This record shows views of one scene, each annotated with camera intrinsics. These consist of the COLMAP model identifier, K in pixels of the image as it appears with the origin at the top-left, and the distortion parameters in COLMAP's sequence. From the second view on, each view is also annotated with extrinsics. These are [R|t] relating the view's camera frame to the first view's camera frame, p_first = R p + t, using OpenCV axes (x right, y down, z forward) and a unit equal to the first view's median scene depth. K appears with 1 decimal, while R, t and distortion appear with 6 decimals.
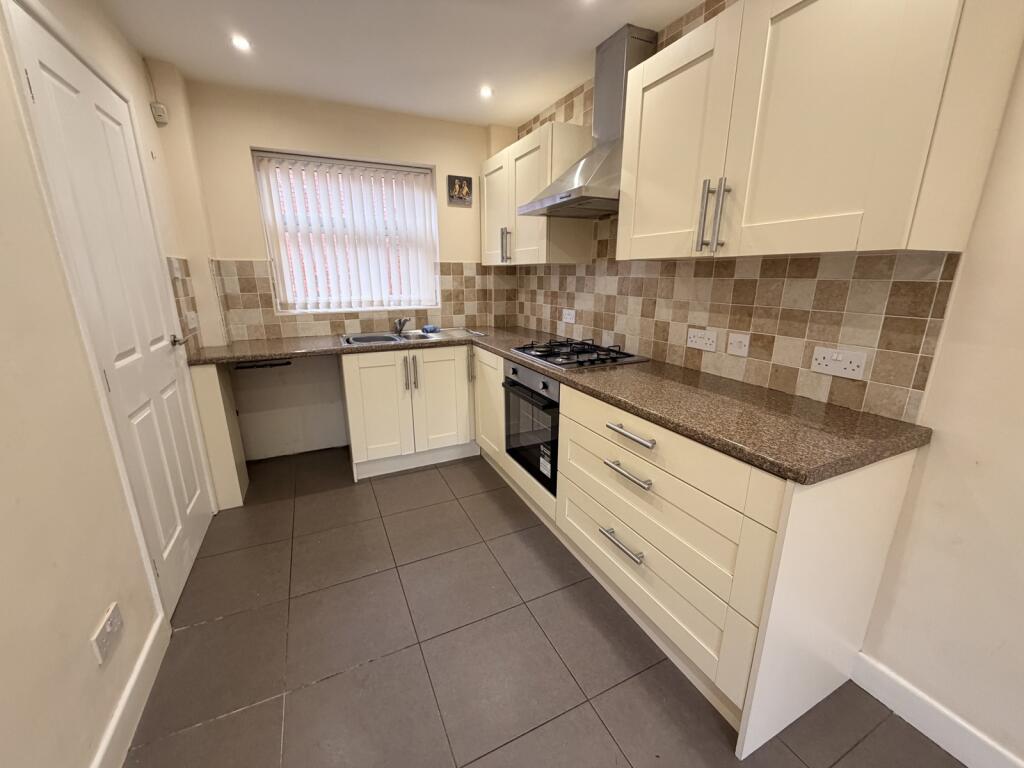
lens RADIAL K [[410.0, 0, 512.0], [0, 410.0, 384.0], [0, 0, 1]] dist [0.001818, 0.000049]
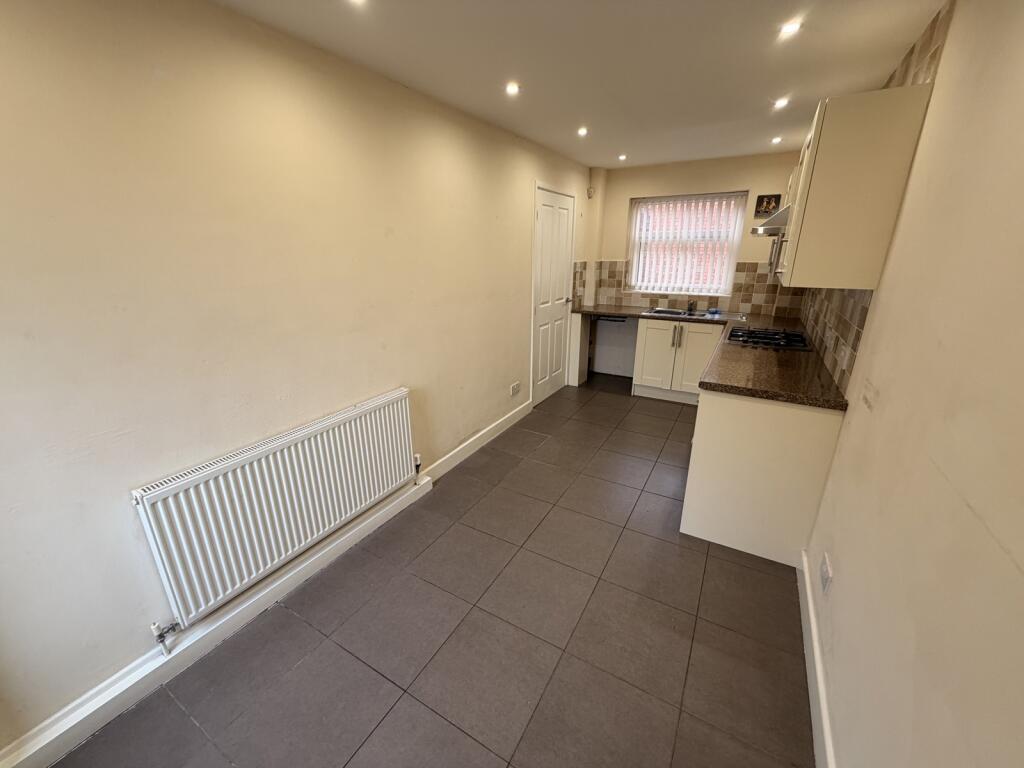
lens RADIAL K [[410.0, 0, 512.0], [0, 410.0, 384.0], [0, 0, 1]] dist [0.001818, 0.000049]
pose [[0.563122, 0.257708, -0.785162, 0.649911], [-0.214156, 0.963180, 0.162544, 0.026588], [0.798142, 0.076615, 0.597578, -0.401278]]
